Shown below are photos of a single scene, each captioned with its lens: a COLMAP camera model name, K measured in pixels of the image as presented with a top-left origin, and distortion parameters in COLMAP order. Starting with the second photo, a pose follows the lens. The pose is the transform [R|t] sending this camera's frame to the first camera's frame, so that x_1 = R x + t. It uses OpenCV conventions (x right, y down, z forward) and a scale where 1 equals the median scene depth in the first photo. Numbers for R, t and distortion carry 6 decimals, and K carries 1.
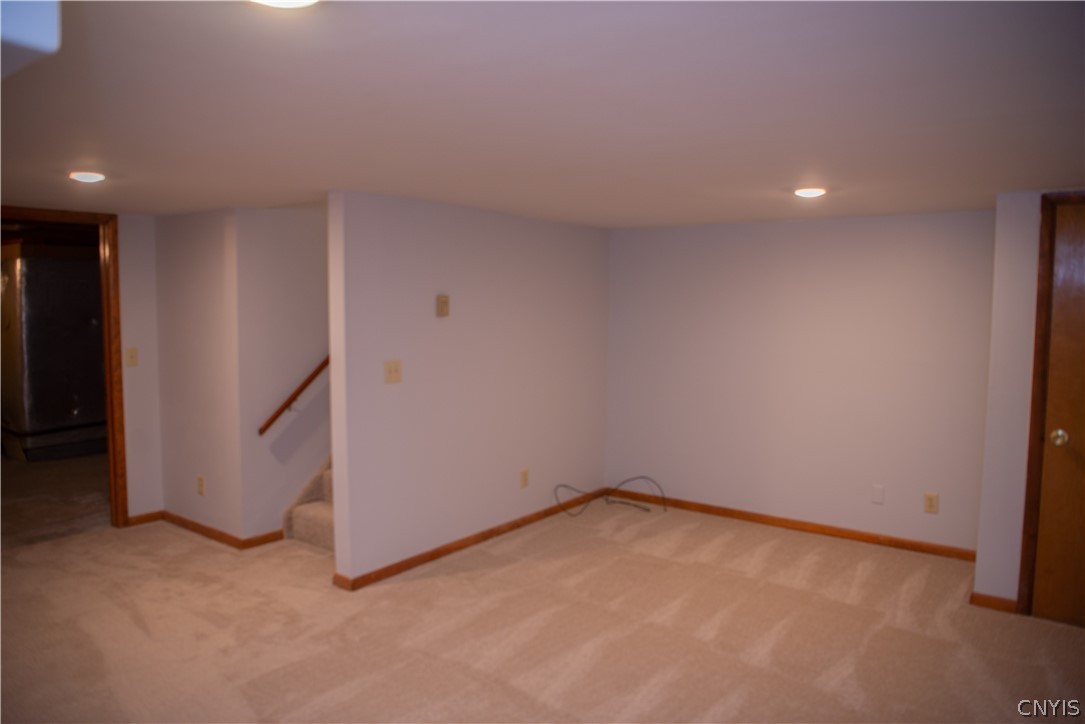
lens RADIAL K [[743.0, 0, 543.2], [0, 743.0, 359.7], [0, 0, 1]] dist [-0.064694, 0.005882]
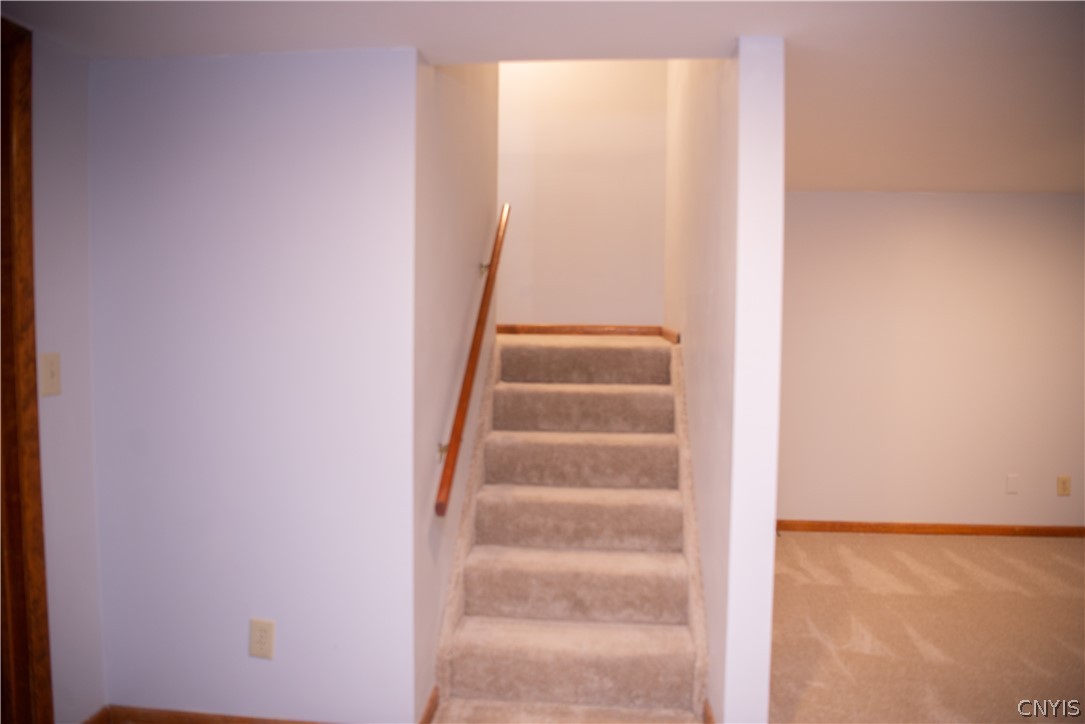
lens RADIAL K [[743.0, 0, 543.2], [0, 743.0, 359.7], [0, 0, 1]] dist [-0.064694, 0.005882]
pose [[0.849285, -0.030078, 0.527076, -0.557392], [0.032671, 0.999457, 0.004391, -0.004751], [-0.526922, 0.013491, 0.849807, 0.500890]]
